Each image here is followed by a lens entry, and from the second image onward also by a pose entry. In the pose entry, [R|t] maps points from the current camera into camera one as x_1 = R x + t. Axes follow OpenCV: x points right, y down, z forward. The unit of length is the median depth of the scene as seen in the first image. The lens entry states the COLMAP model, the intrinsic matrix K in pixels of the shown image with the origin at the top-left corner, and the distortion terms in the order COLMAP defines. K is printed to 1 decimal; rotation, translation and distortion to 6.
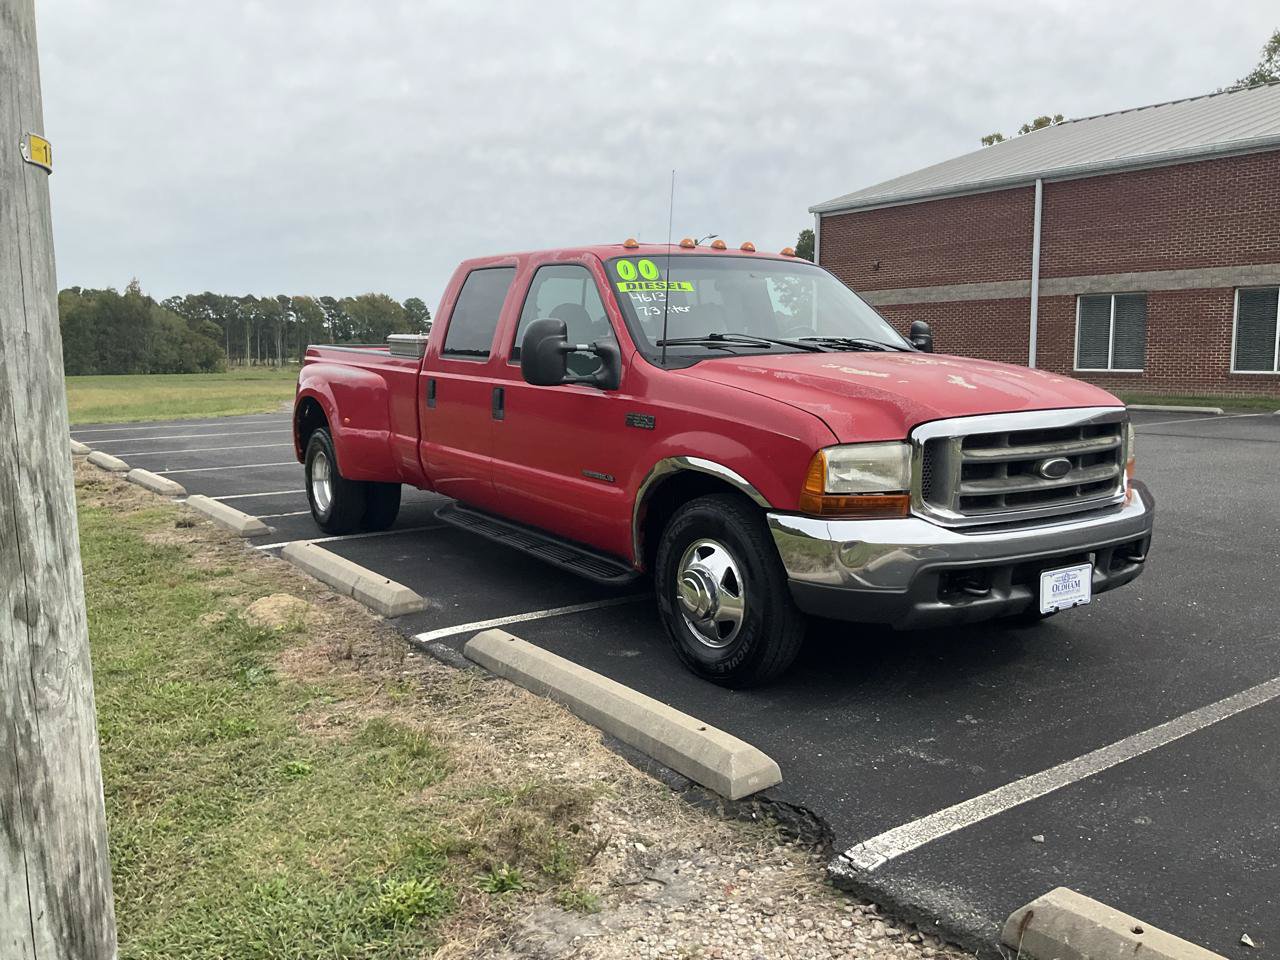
lens RADIAL K [[1059.6, 0, 627.4], [0, 1059.6, 475.8], [0, 0, 1]] dist [0.073924, -0.136821]
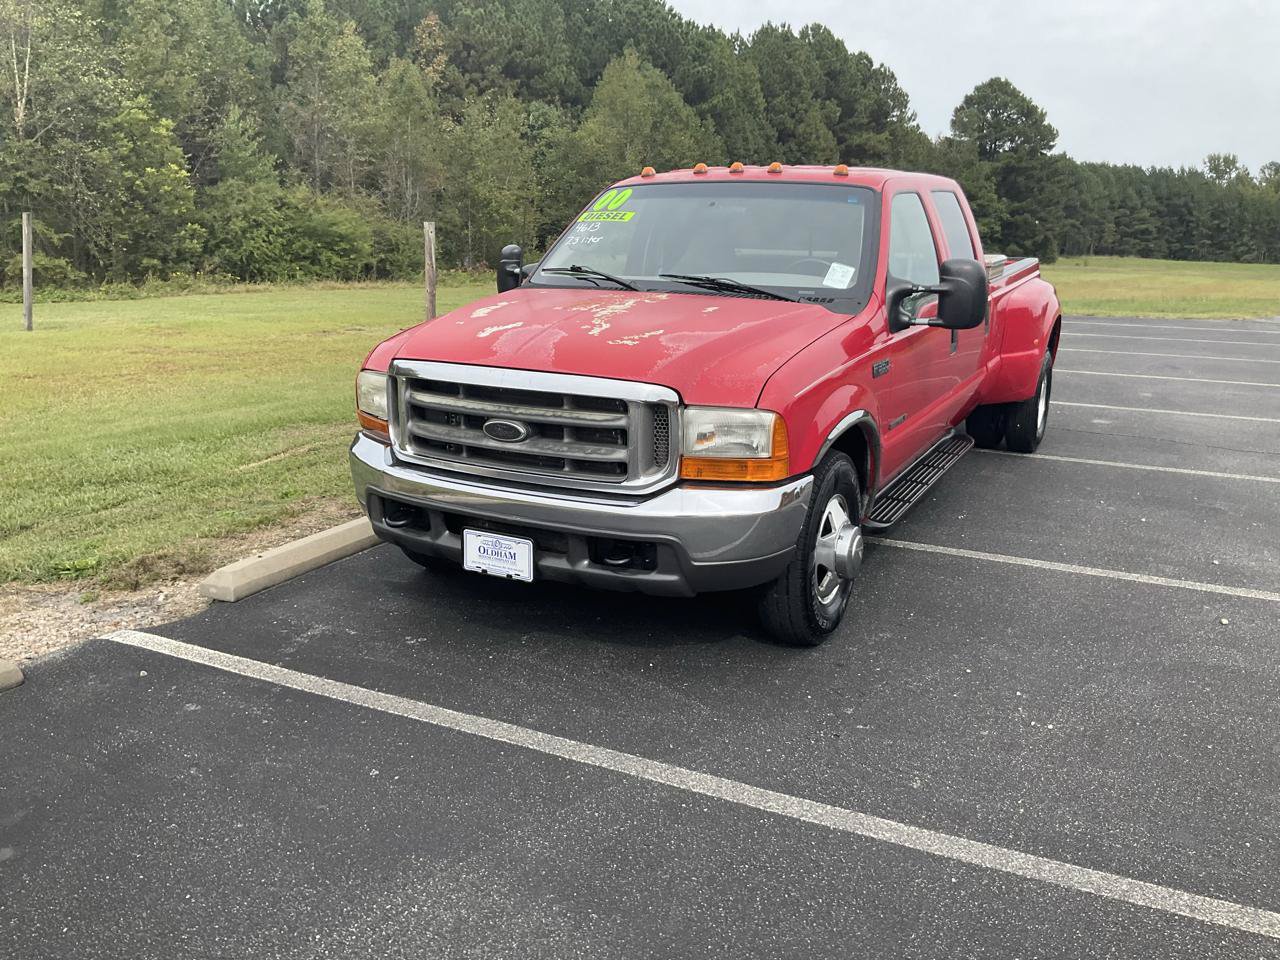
lens RADIAL K [[1059.6, 0, 643.0], [0, 1059.6, 474.8], [0, 0, 1]] dist [0.073924, -0.136821]
pose [[0.485583, 0.217745, -0.846638, 0.711066], [-0.128561, 0.975739, 0.177214, -0.084588], [0.864686, 0.022792, 0.501796, 0.357431]]
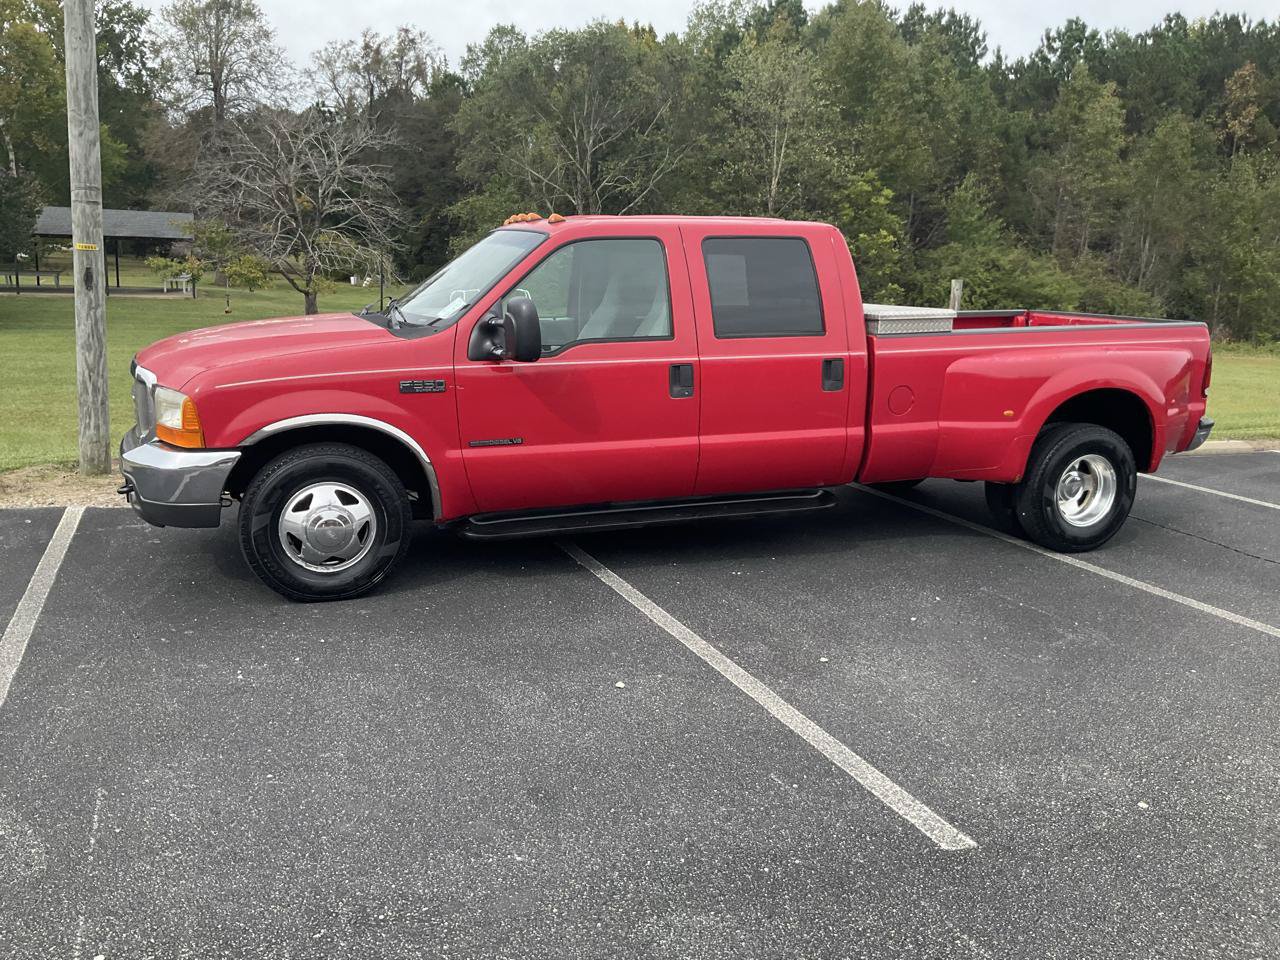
lens RADIAL K [[1059.6, 0, 650.2], [0, 1059.6, 475.0], [0, 0, 1]] dist [0.073924, -0.136821]
pose [[-0.217837, 0.189575, -0.957397, 0.898280], [-0.147822, 0.963229, 0.224364, -0.178239], [0.964726, 0.190399, -0.181803, 1.073612]]
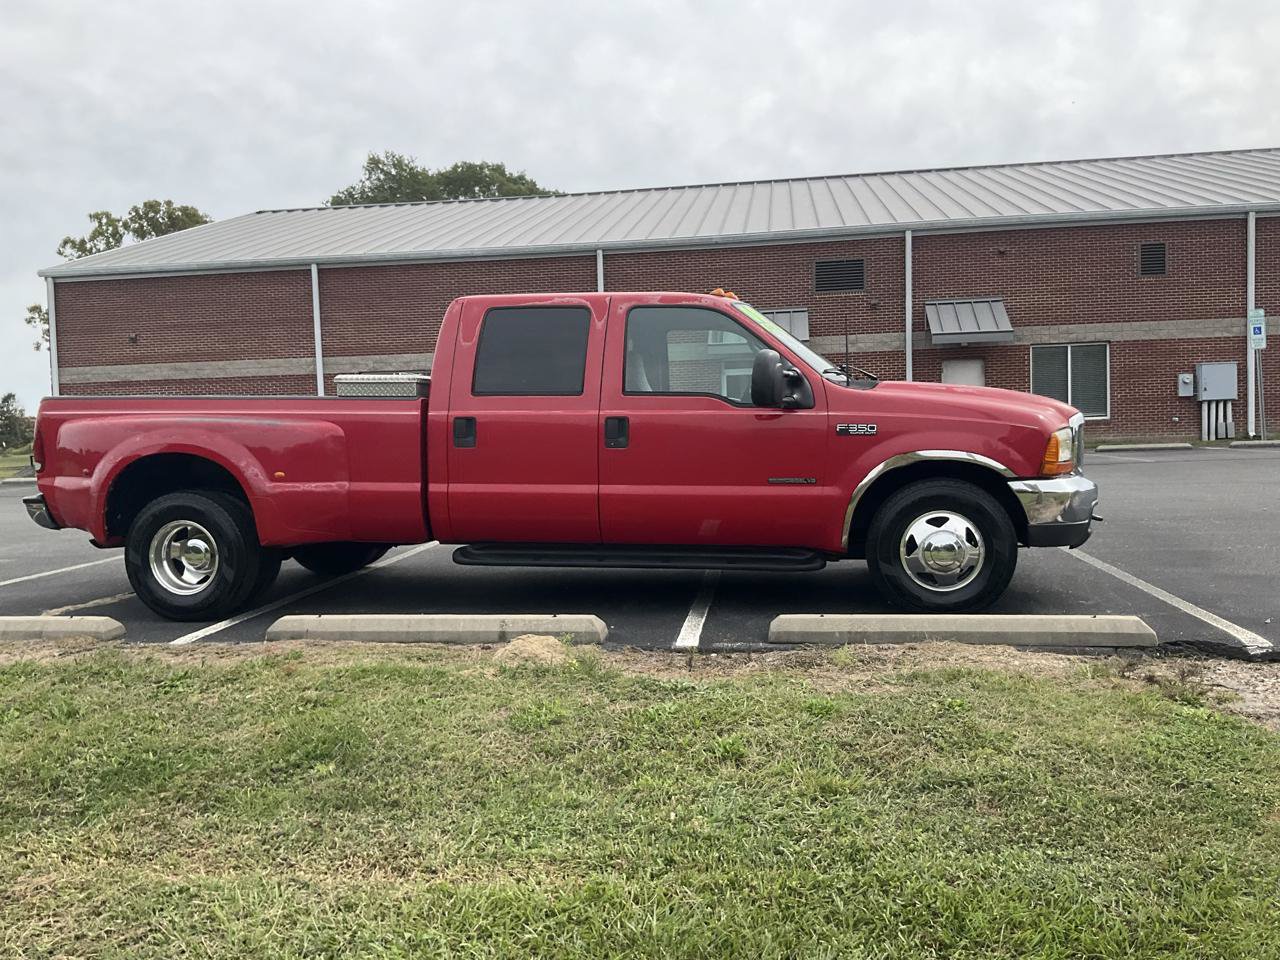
lens RADIAL K [[1059.6, 0, 643.5], [0, 1059.6, 507.5], [0, 0, 1]] dist [0.073924, -0.136821]
pose [[0.679951, -0.076231, 0.729284, -0.696826], [0.112953, 0.993599, -0.001453, 0.008676], [-0.724506, 0.083363, 0.684209, 0.205907]]
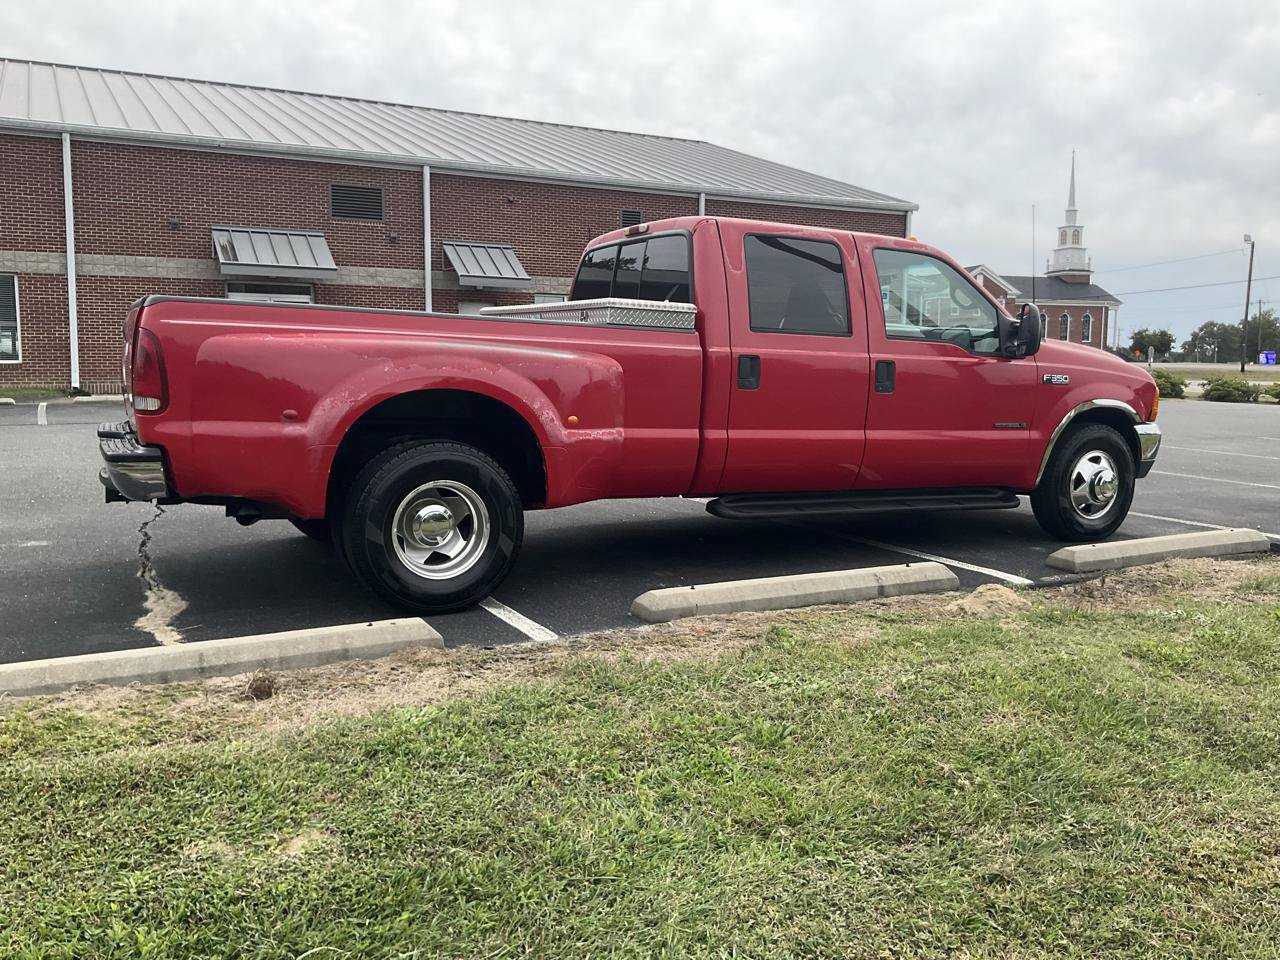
lens RADIAL K [[1059.6, 0, 642.7], [0, 1059.6, 491.8], [0, 0, 1]] dist [0.073924, -0.136821]
pose [[0.107564, -0.124879, 0.986324, -0.944995], [0.104465, 0.988008, 0.113699, -0.079316], [-0.988695, 0.090807, 0.119320, 0.885717]]
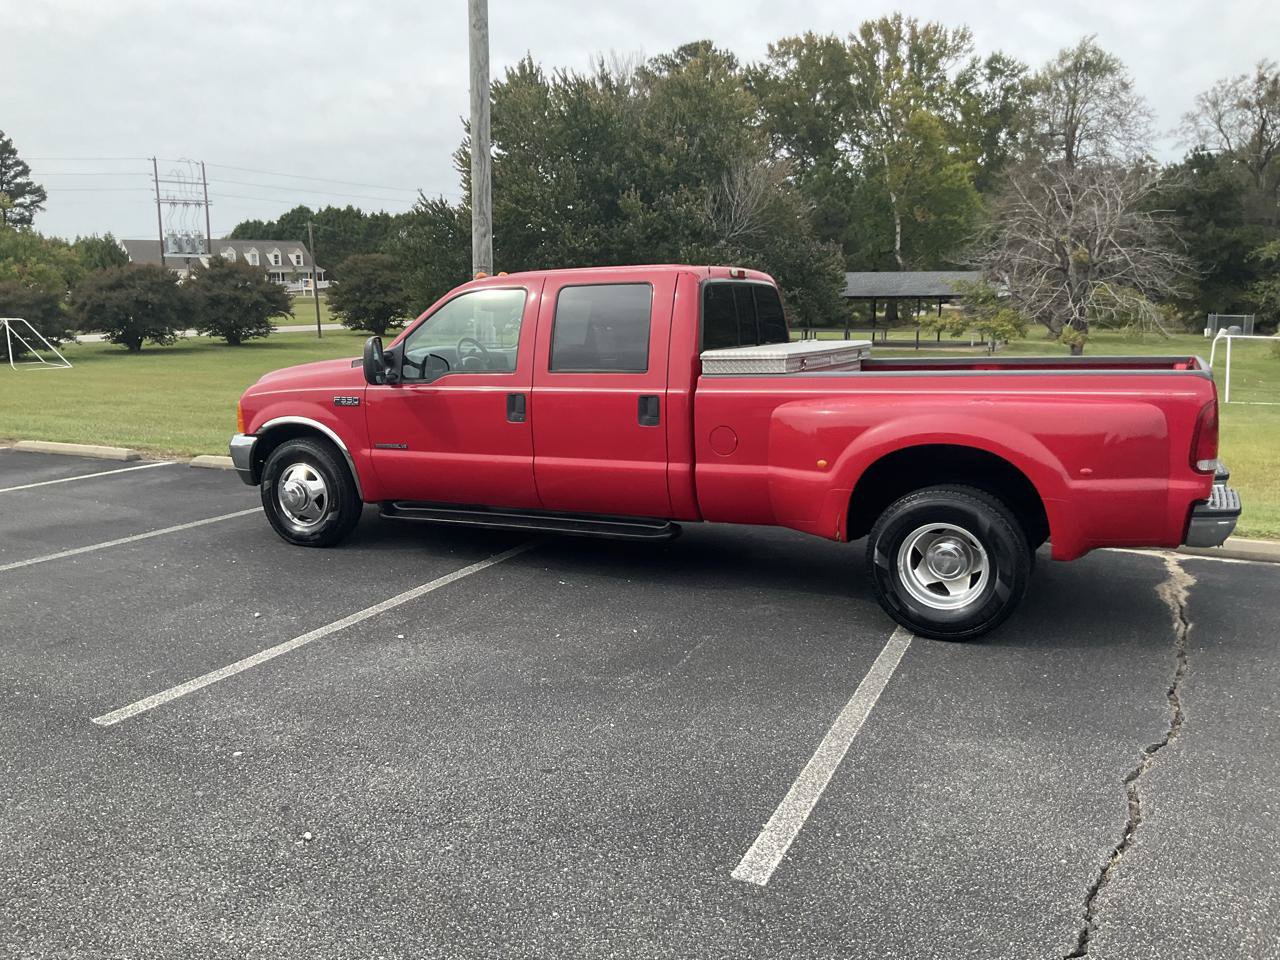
lens RADIAL K [[1059.6, 0, 632.1], [0, 1059.6, 482.7], [0, 0, 1]] dist [0.073924, -0.136821]
pose [[-0.859210, 0.090172, -0.503613, 0.517646], [-0.057693, 0.960991, 0.270494, -0.264223], [0.508359, 0.261466, -0.820492, 1.756318]]
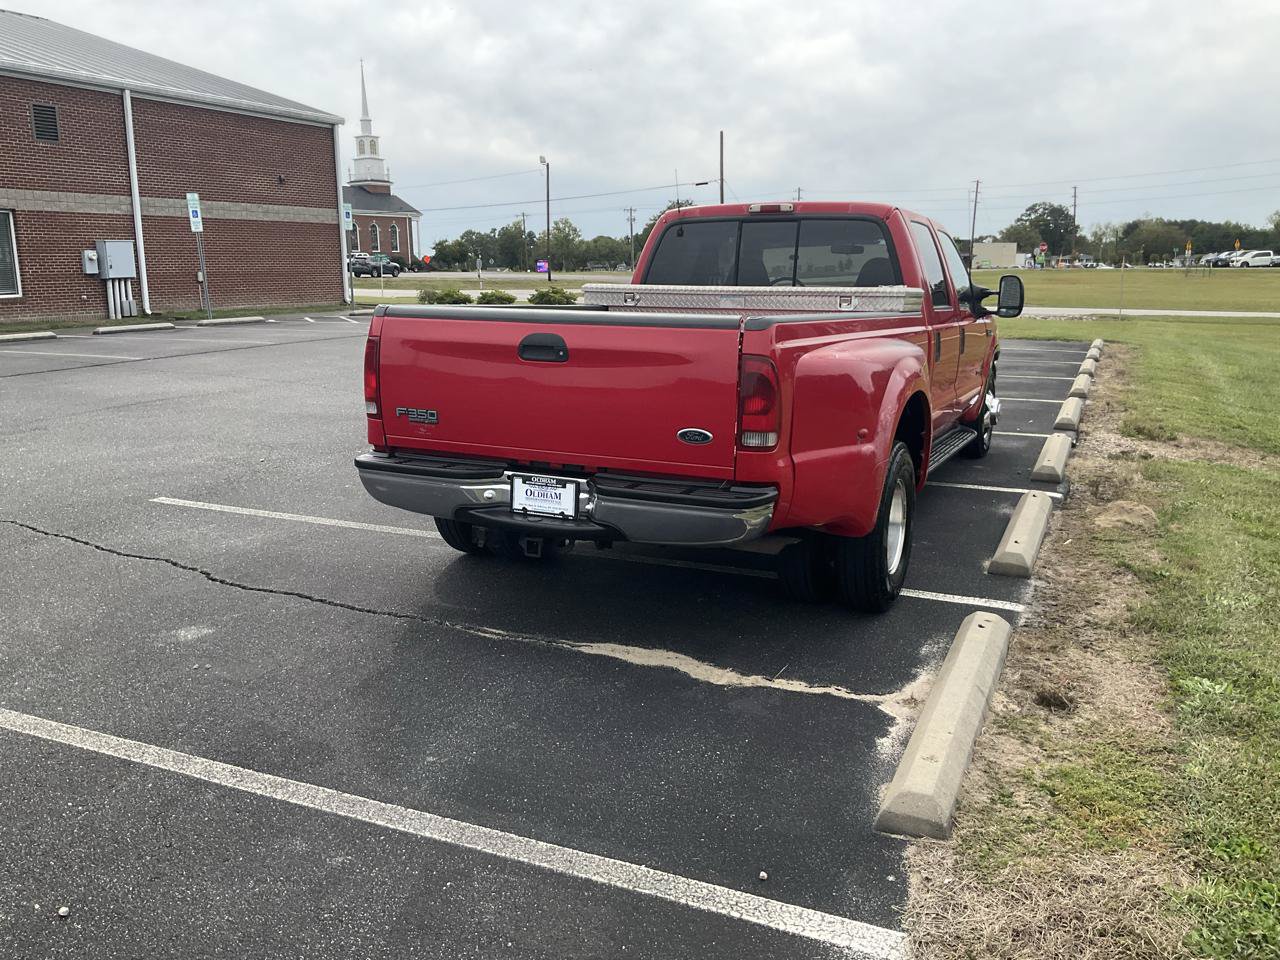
lens RADIAL K [[1059.6, 0, 639.6], [0, 1059.6, 492.6], [0, 0, 1]] dist [0.073924, -0.136821]
pose [[-0.515896, -0.177995, 0.837956, -0.795246], [0.101101, 0.958689, 0.265884, -0.212871], [-0.850665, 0.221887, -0.476588, 1.549190]]
